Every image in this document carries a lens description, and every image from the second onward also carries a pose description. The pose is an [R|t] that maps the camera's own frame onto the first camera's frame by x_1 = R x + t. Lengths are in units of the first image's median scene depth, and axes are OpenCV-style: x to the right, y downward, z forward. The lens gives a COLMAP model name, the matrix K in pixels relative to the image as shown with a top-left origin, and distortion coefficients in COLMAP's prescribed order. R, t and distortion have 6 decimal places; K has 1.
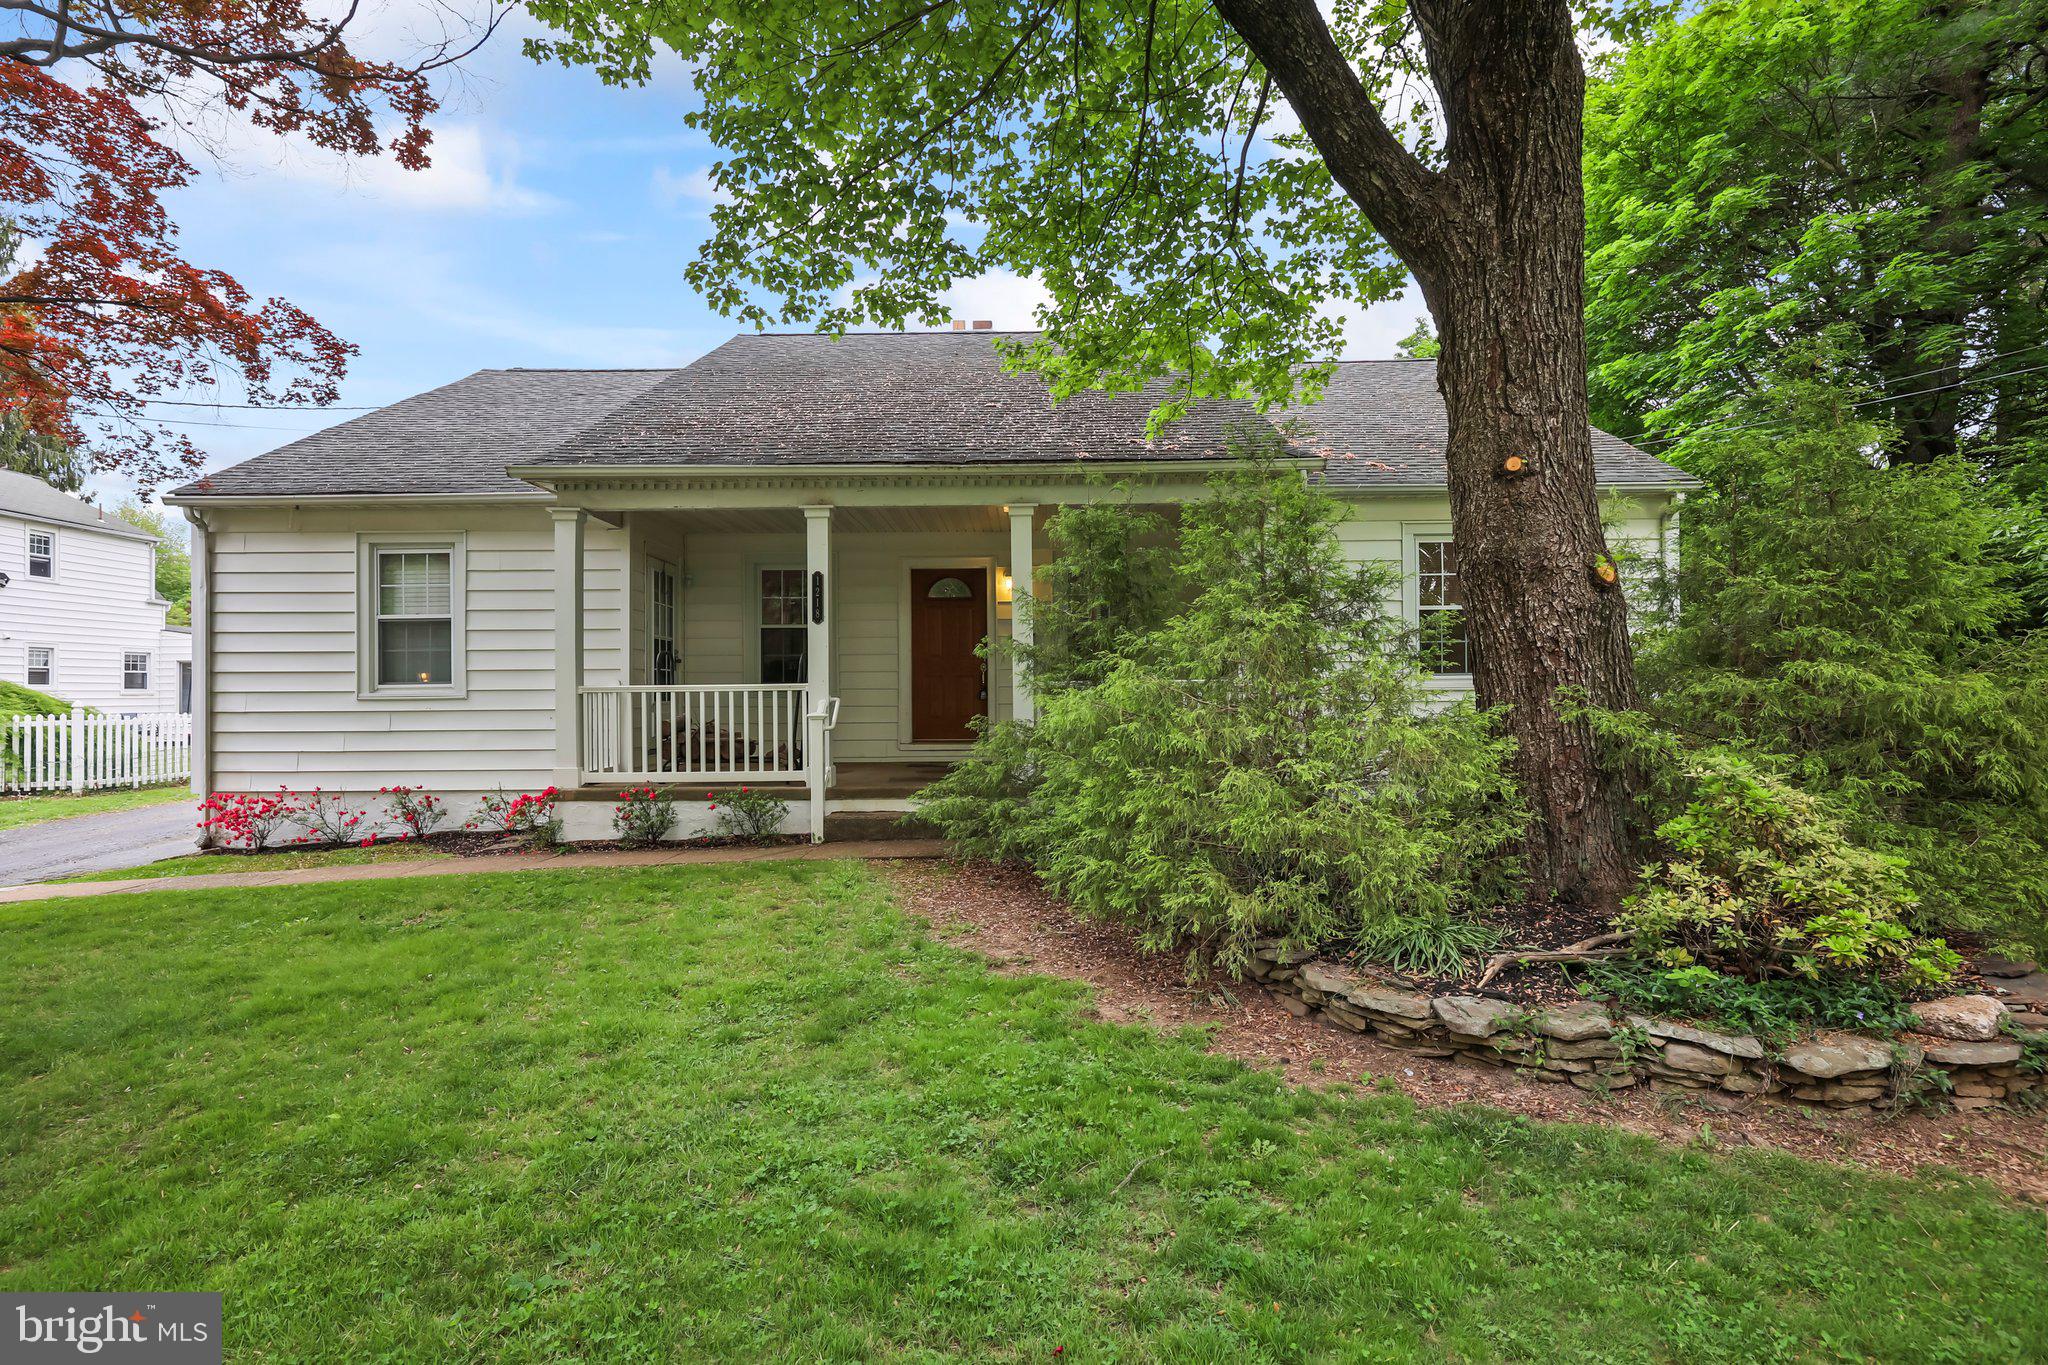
lens RADIAL K [[1064.4, 0, 1036.8], [0, 1064.4, 673.0], [0, 0, 1]] dist [-0.000807, 0.000407]
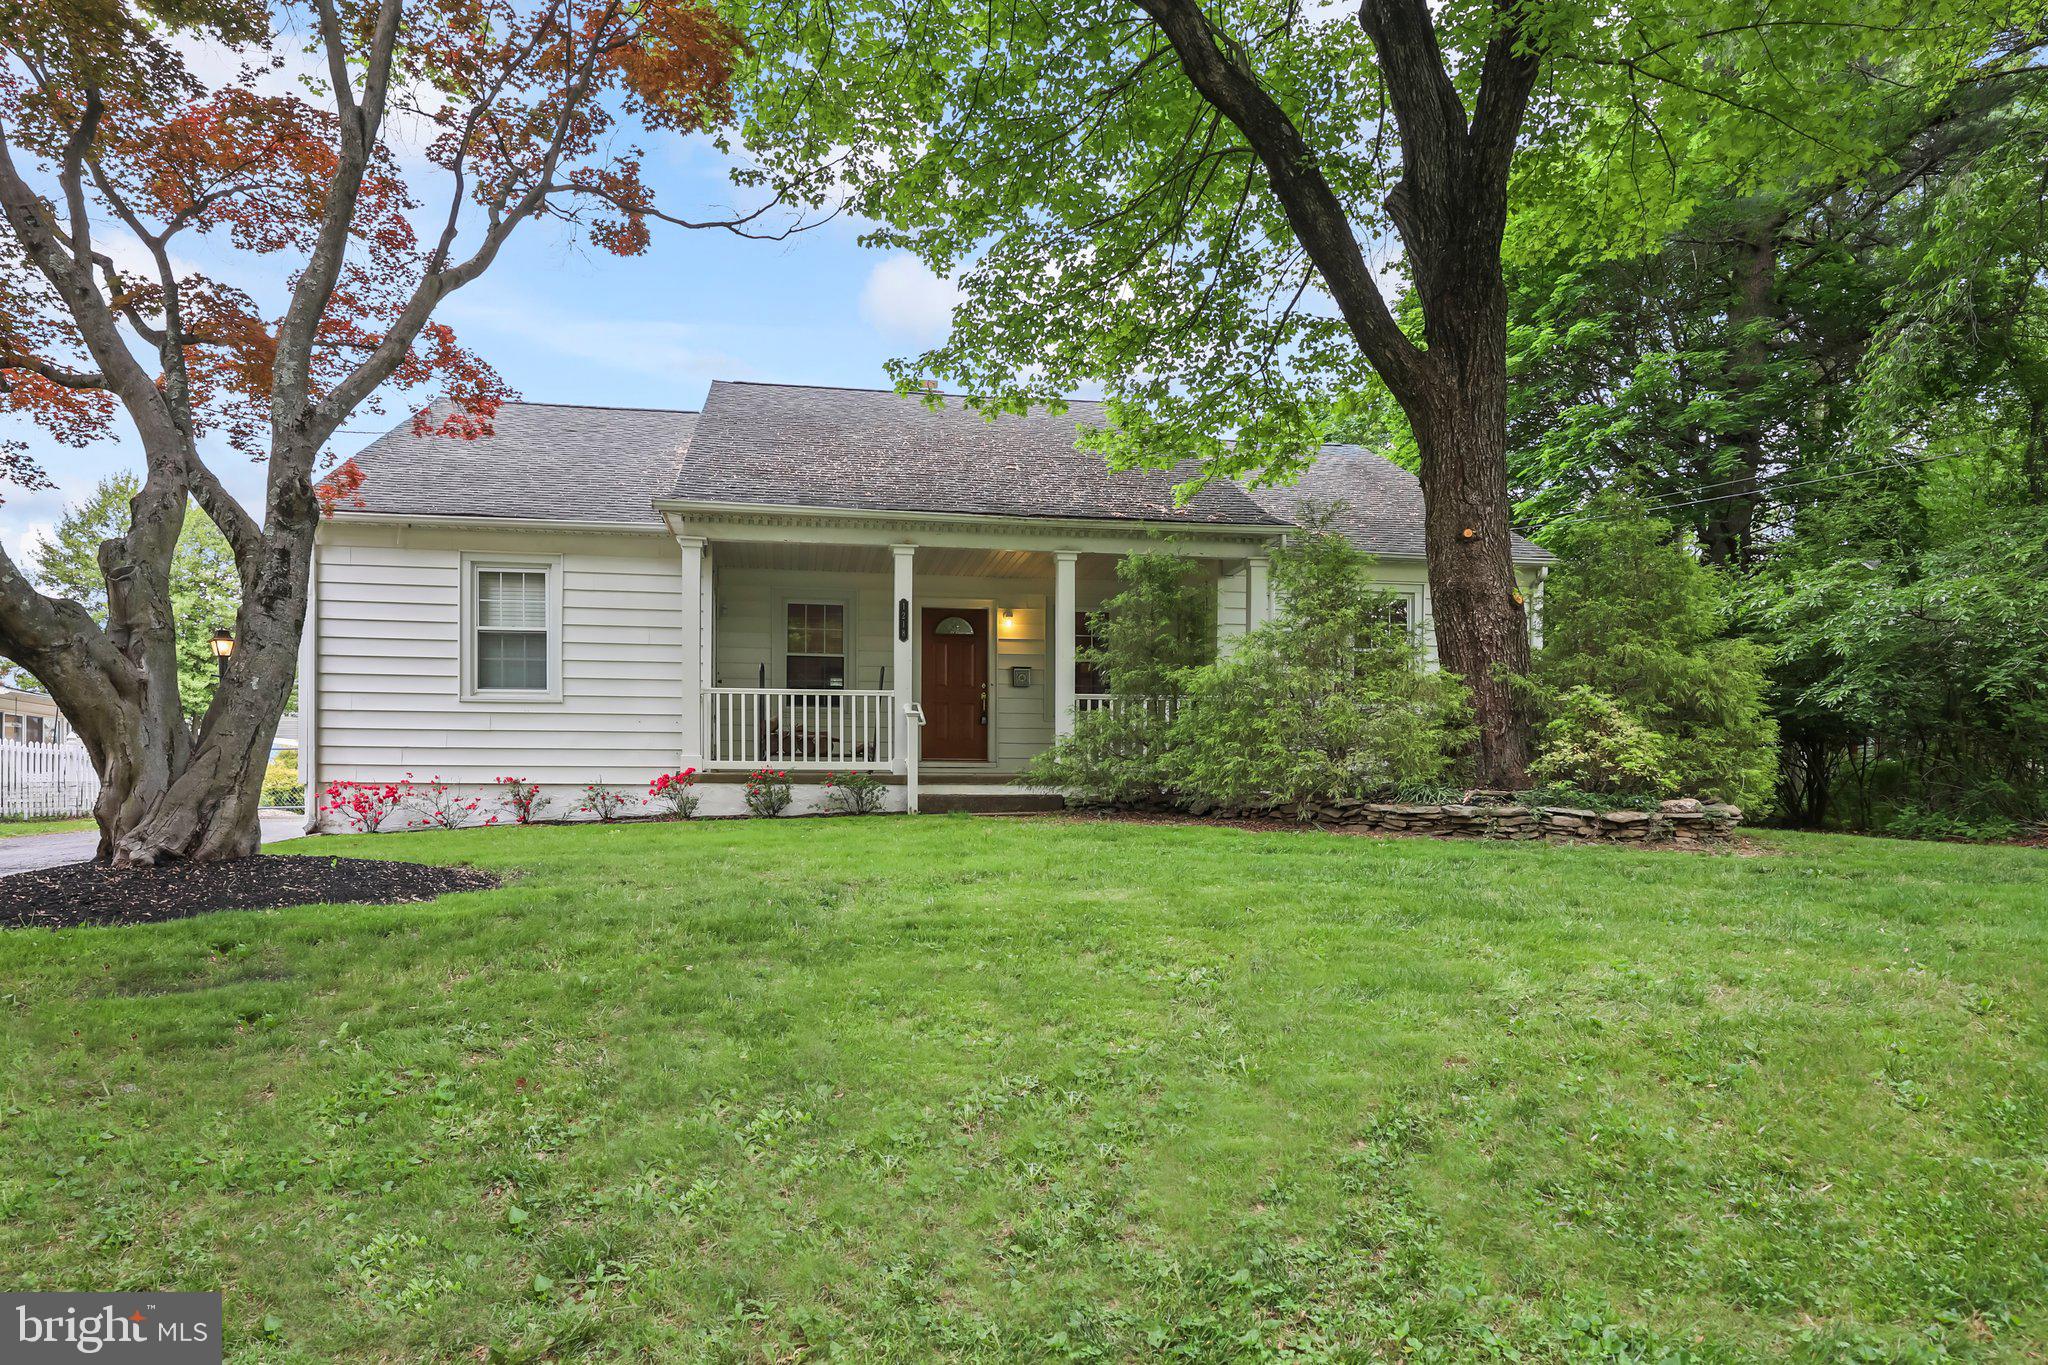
lens RADIAL K [[1257.4, 0, 1042.6], [0, 1257.4, 788.9], [0, 0, 1]] dist [-0.002331, -0.001528]
pose [[0.983508, 0.011392, 0.180507, -0.315003], [-0.013470, 0.999856, 0.010287, 0.109119], [-0.180364, -0.012548, 0.983520, -0.466401]]
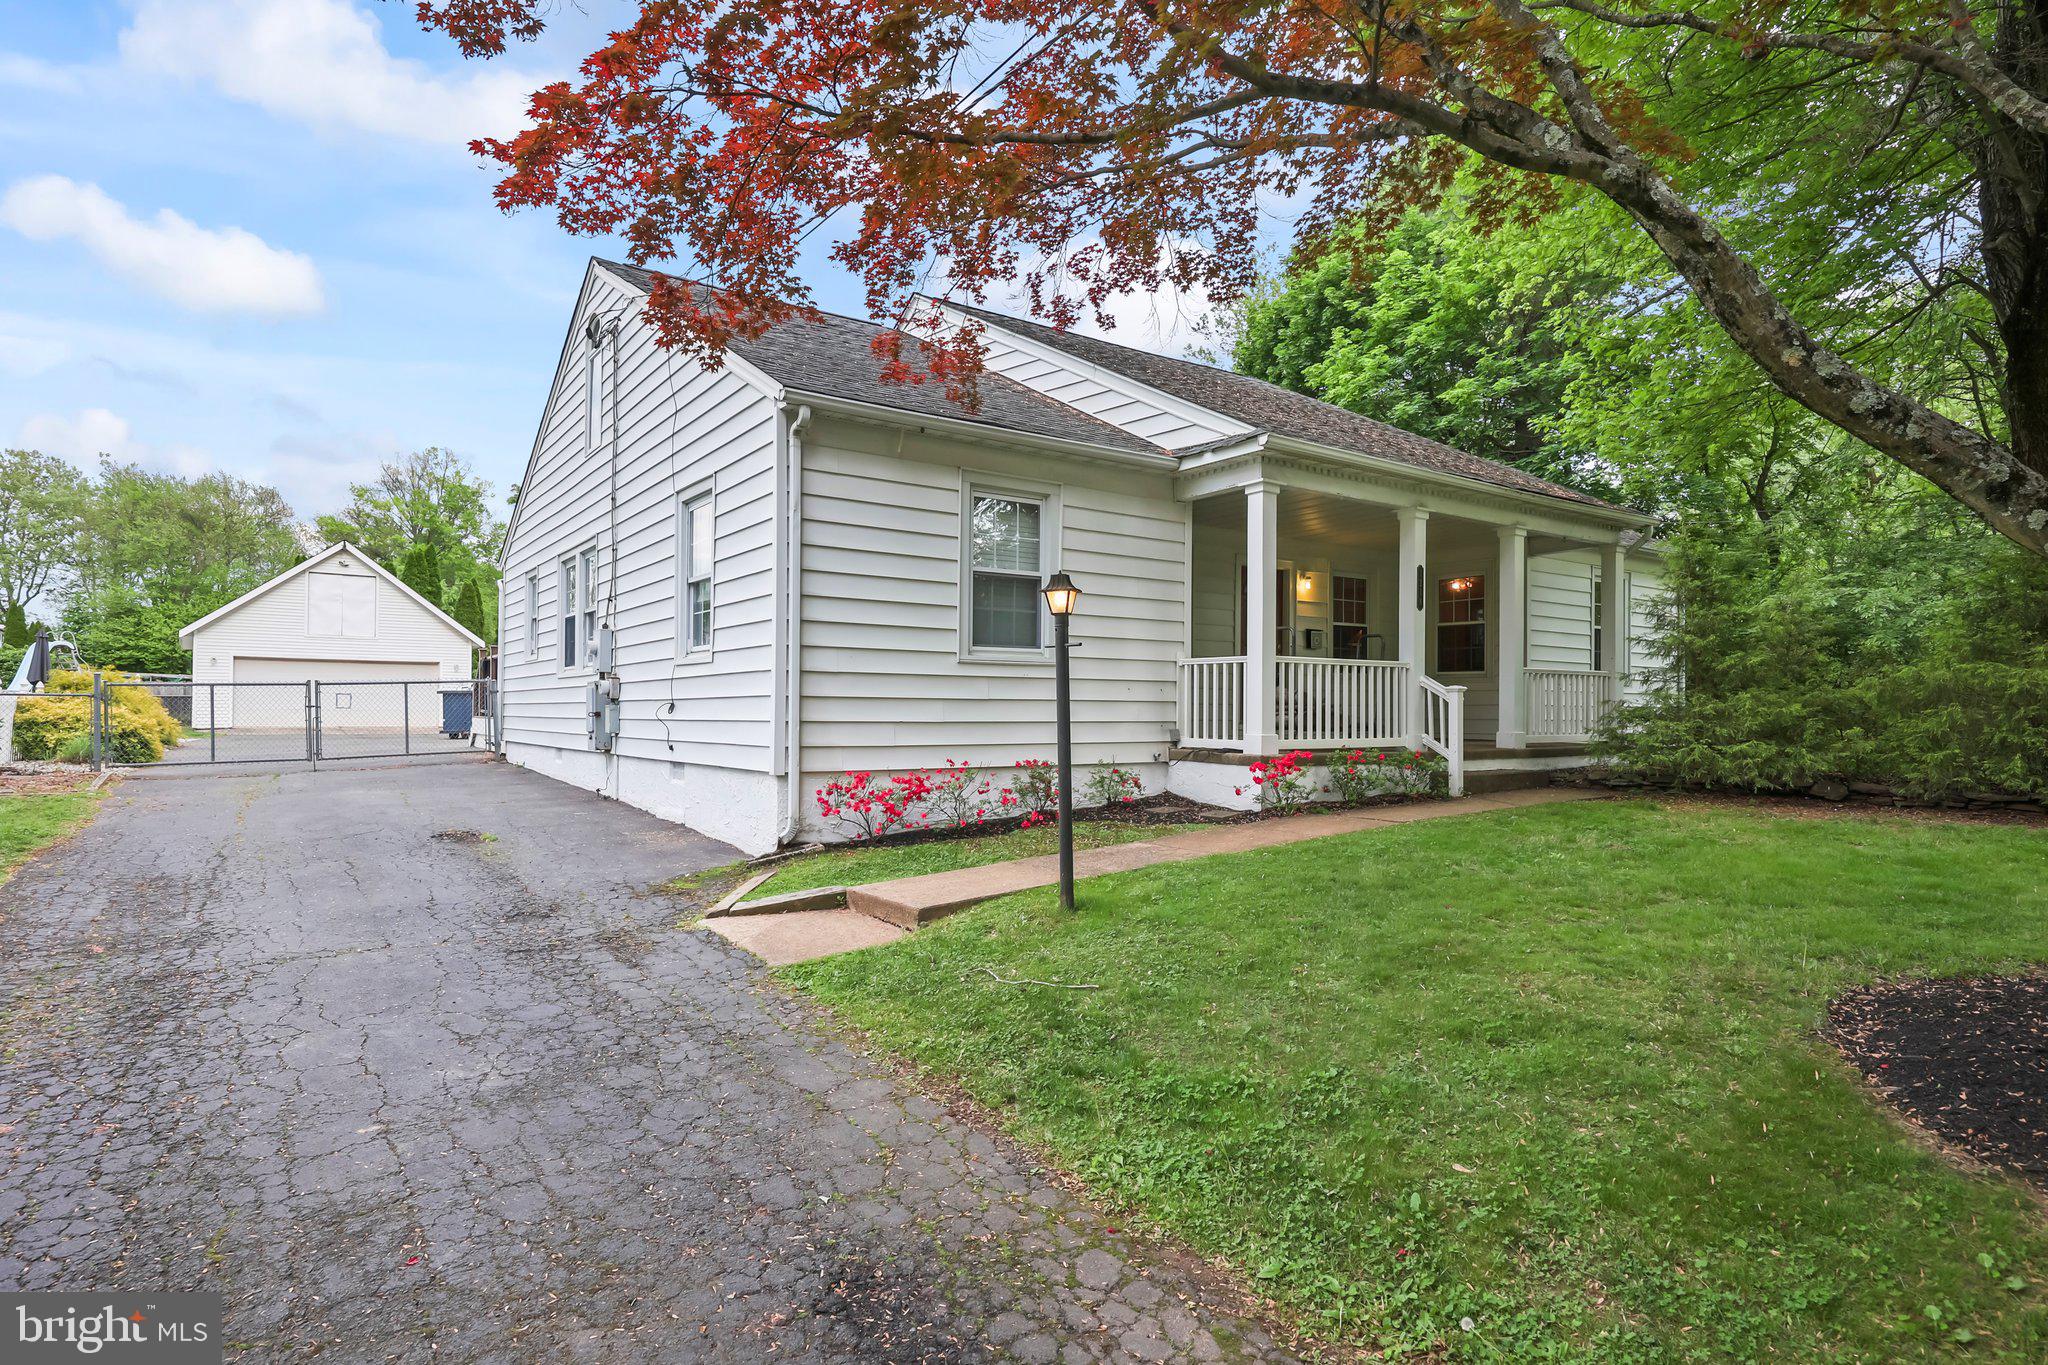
lens RADIAL K [[1064.4, 0, 1032.2], [0, 1064.4, 693.7], [0, 0, 1]] dist [-0.000807, 0.000407]
pose [[0.825415, 0.021146, 0.564130, -1.236546], [-0.024159, 0.999706, -0.002125, 0.058800], [-0.564009, -0.011875, 0.825683, 0.289655]]
